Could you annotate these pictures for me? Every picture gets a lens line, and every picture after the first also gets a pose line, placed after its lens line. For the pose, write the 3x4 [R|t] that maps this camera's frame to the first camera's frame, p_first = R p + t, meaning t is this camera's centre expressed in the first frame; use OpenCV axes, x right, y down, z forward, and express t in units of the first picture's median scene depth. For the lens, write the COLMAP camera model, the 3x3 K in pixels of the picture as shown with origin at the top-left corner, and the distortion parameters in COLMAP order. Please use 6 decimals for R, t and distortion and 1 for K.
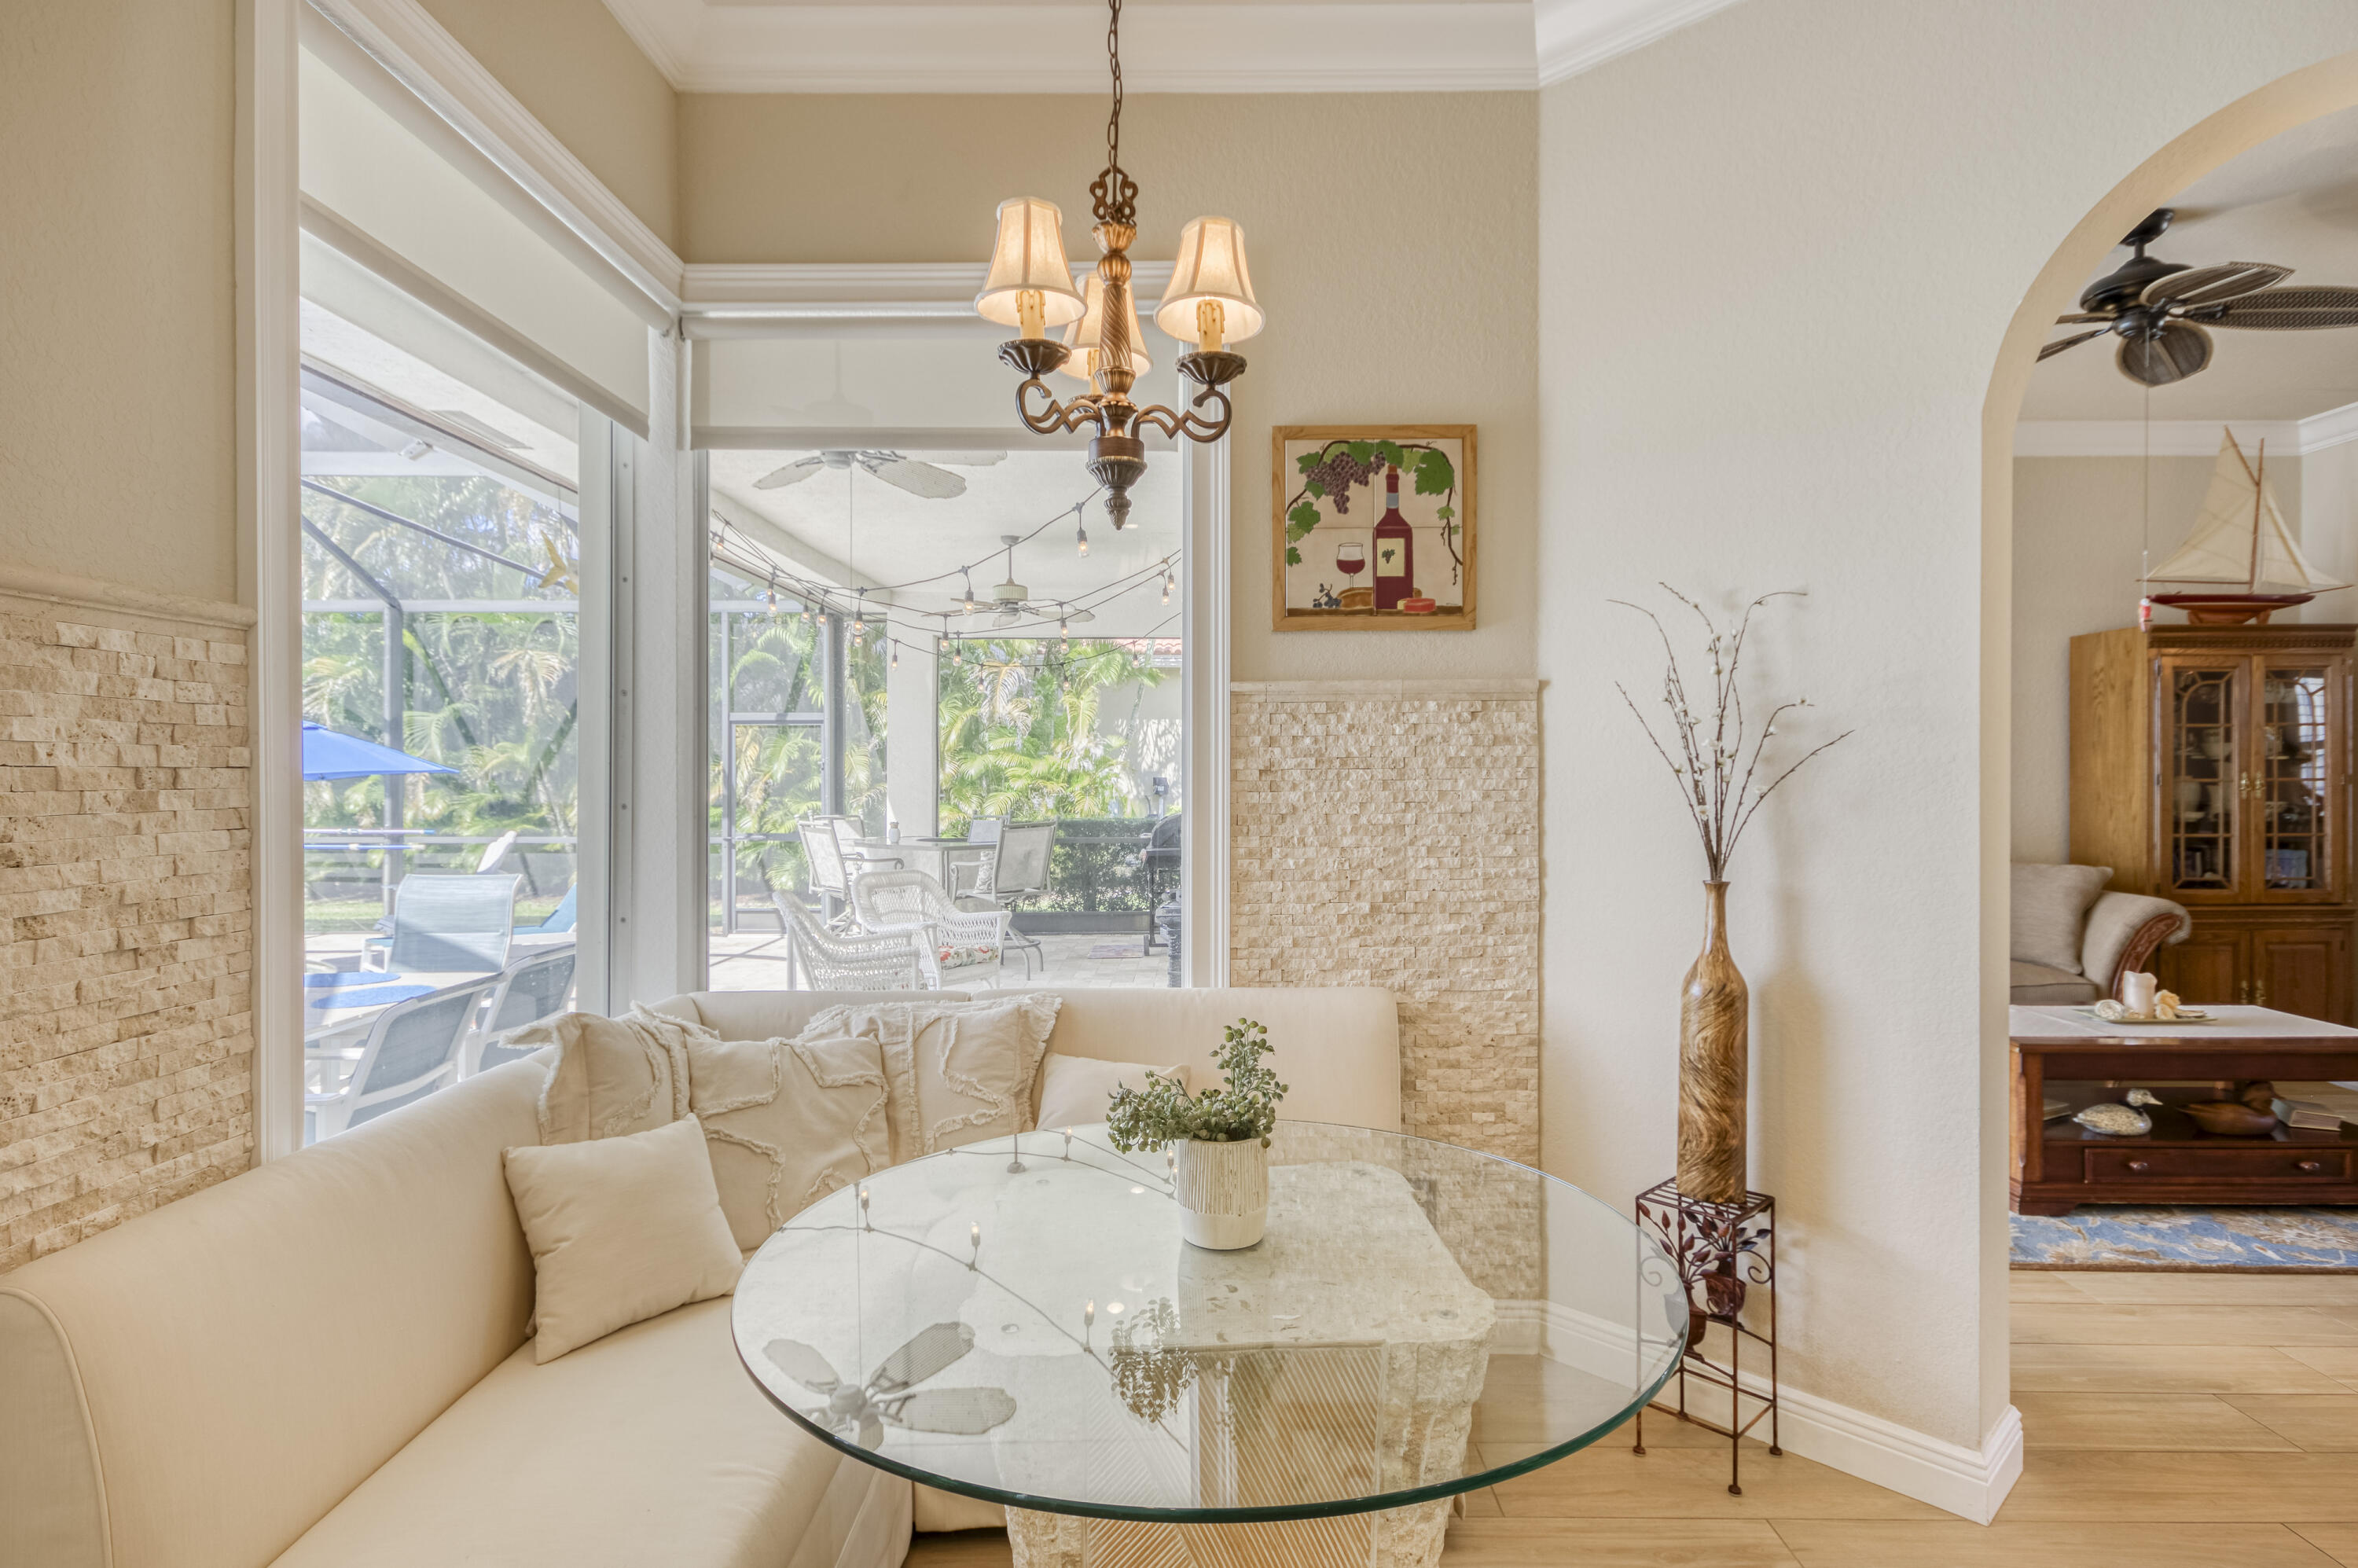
lens RADIAL K [[1230.2, 0, 1189.8], [0, 1230.2, 773.1], [0, 0, 1]] dist [0.006530, 0.000391]
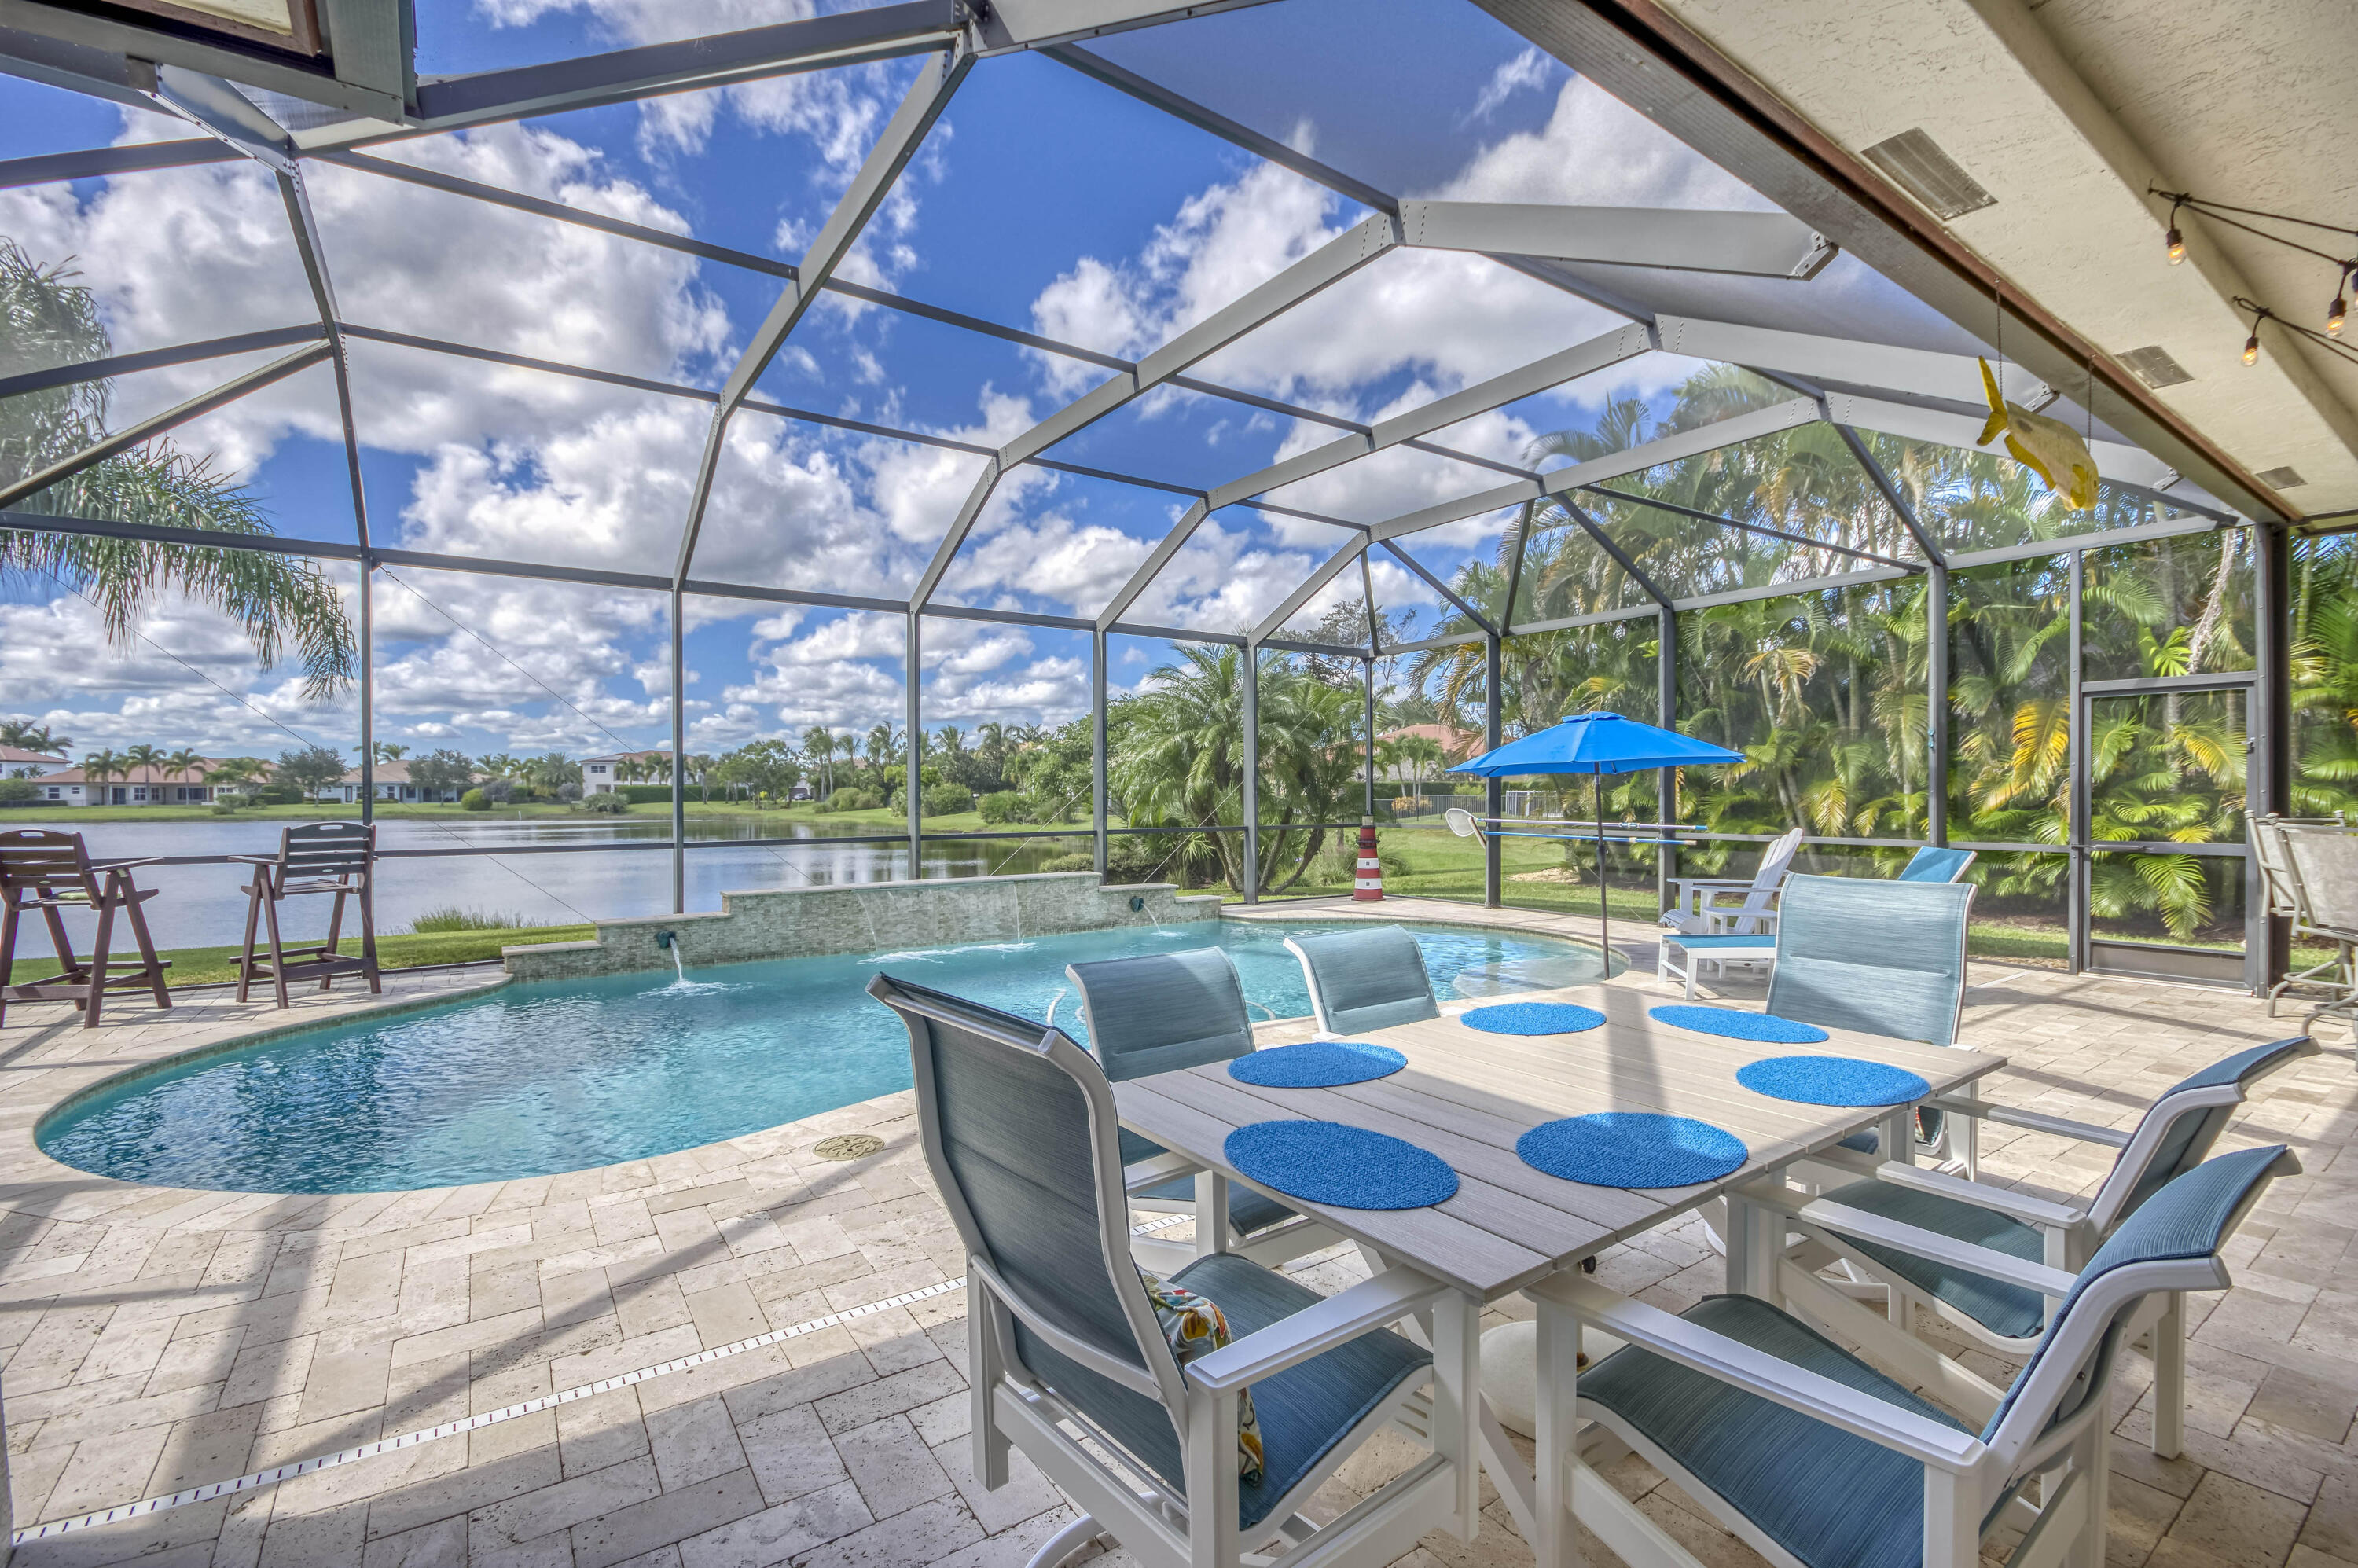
lens RADIAL K [[1033.3, 0, 1194.1], [0, 1033.3, 794.0], [0, 0, 1]] dist [-0.000735, -0.005634]
pose [[0.574977, -0.000249, -0.818169, -0.545167], [0.003782, 0.999990, 0.002354, 0.053496], [0.818161, -0.004448, 0.574973, 0.597033]]
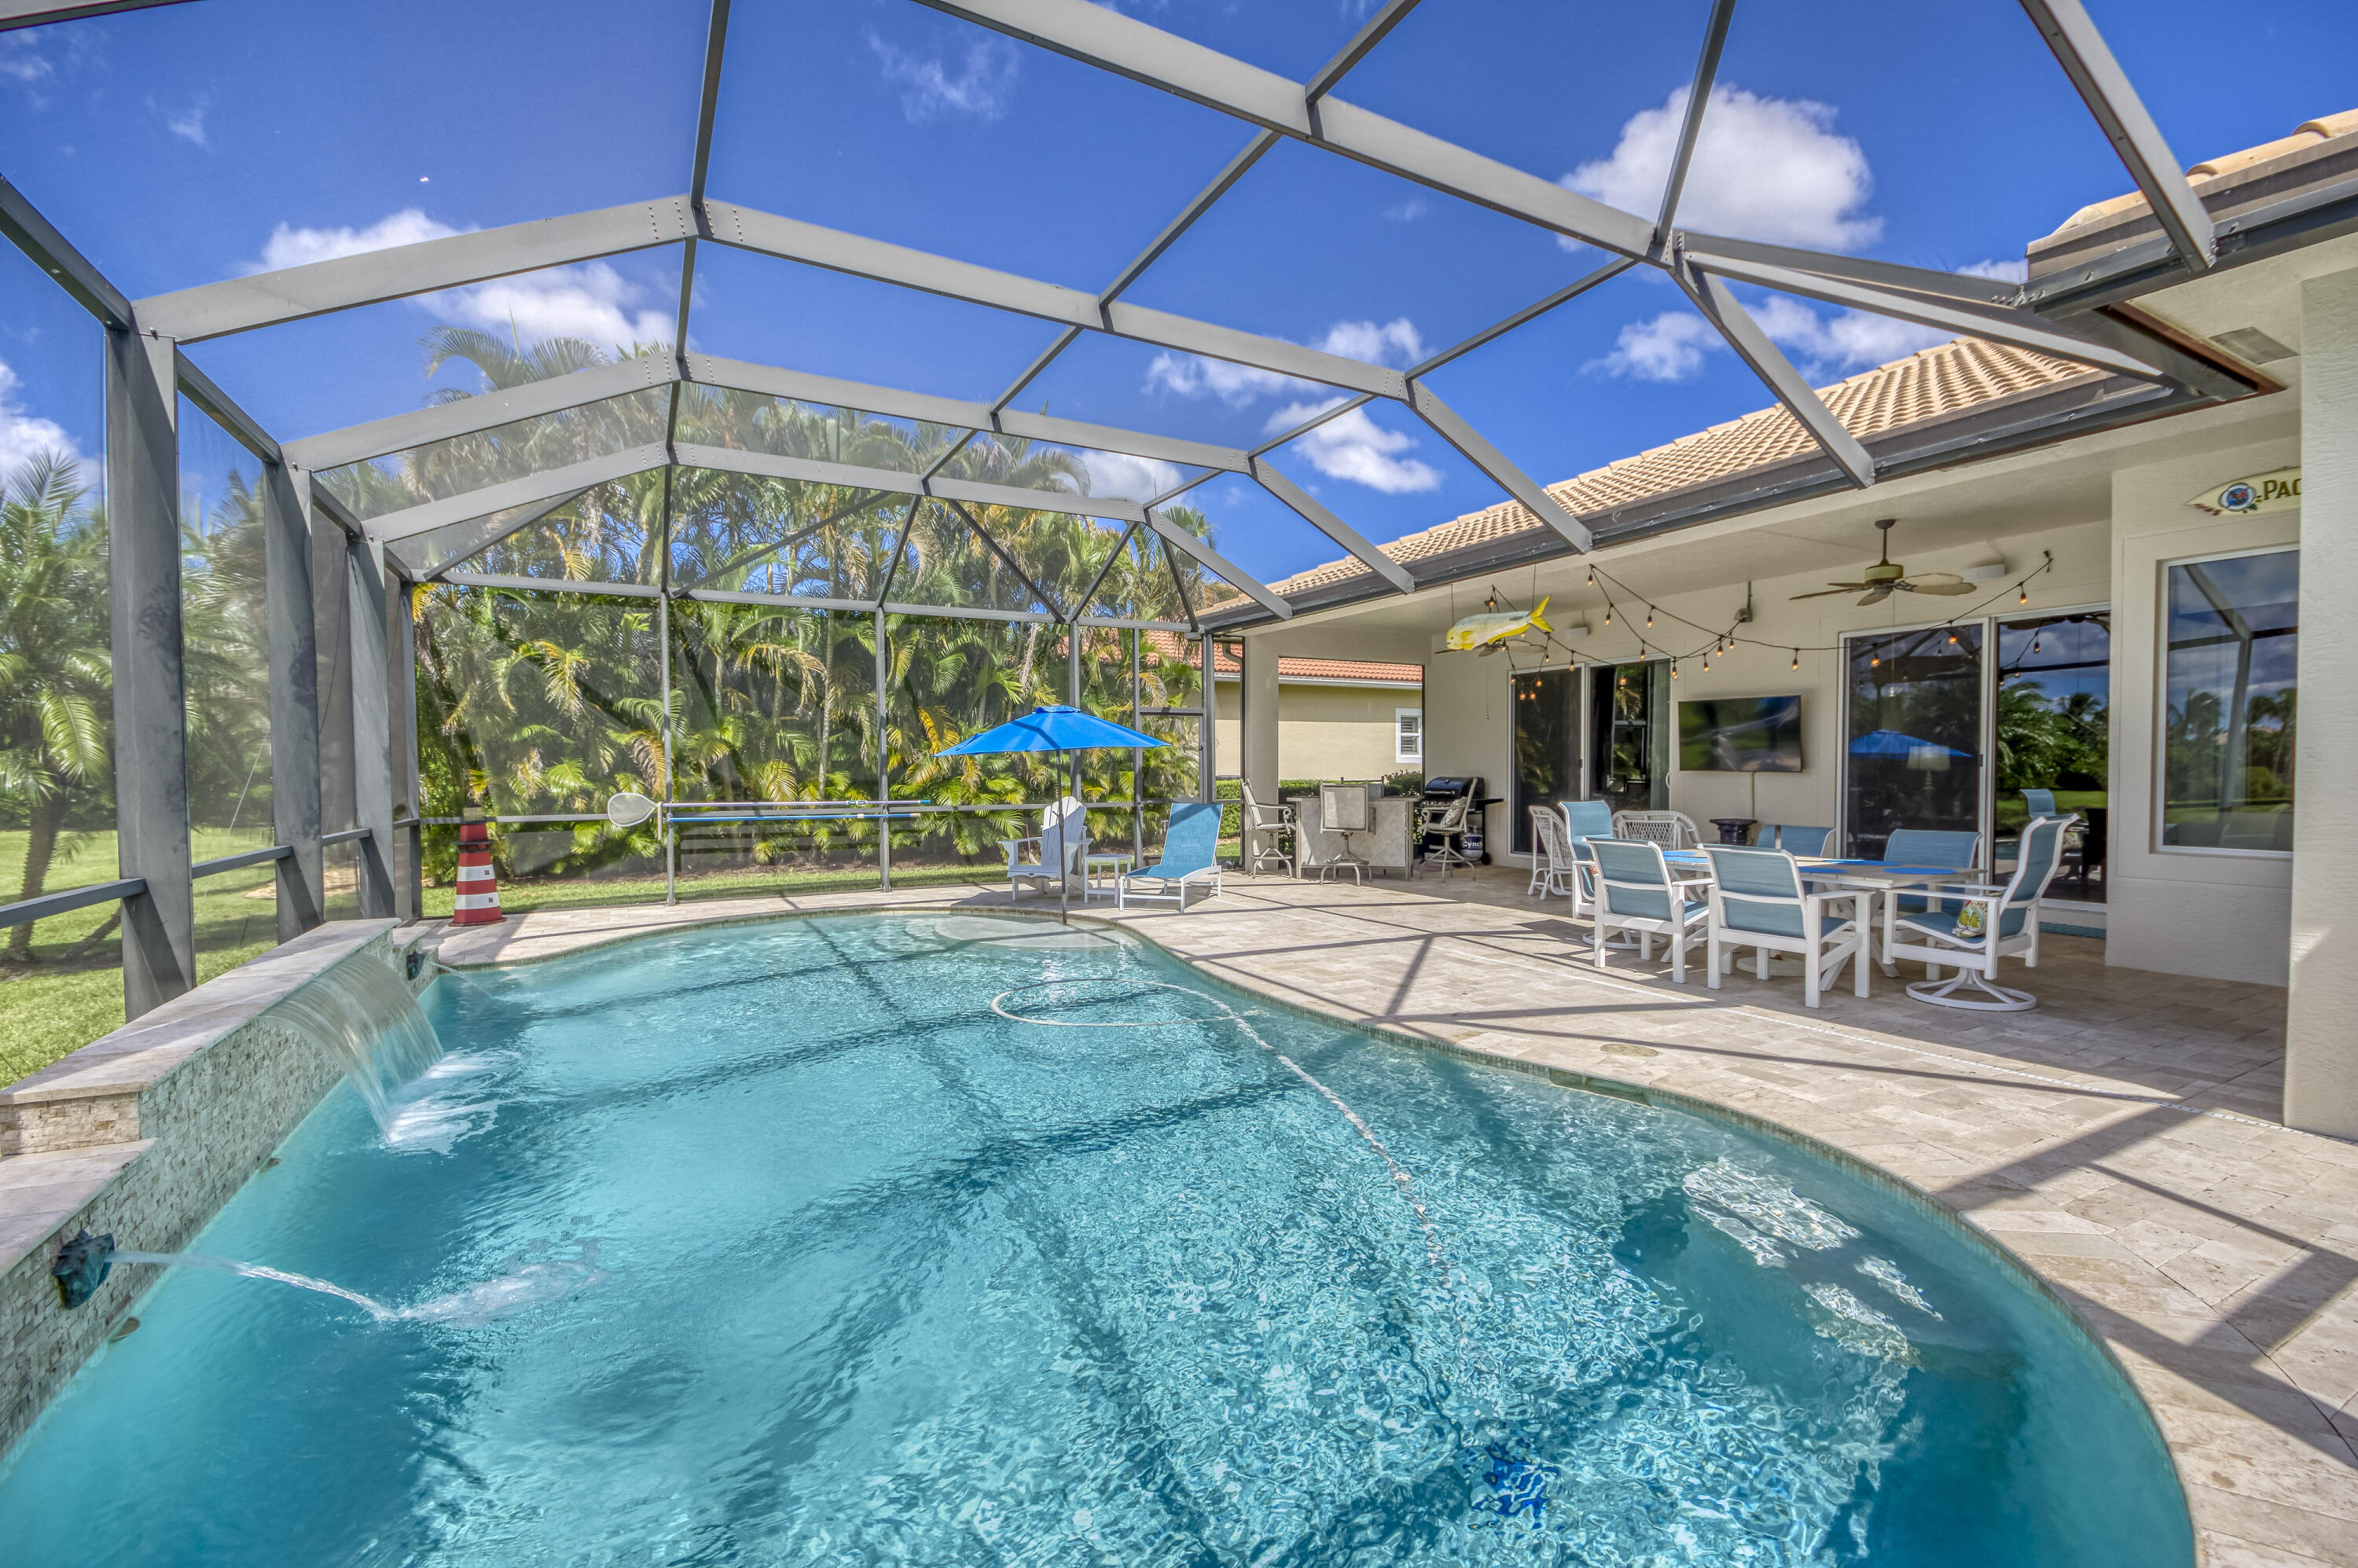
lens RADIAL K [[1033.3, 0, 1186.1], [0, 1033.3, 774.3], [0, 0, 1]] dist [-0.000735, -0.005634]
pose [[0.876387, -0.007850, 0.481544, -2.788096], [0.005624, 0.999966, 0.006067, 0.051636], [-0.481575, -0.002609, 0.876401, 0.019864]]
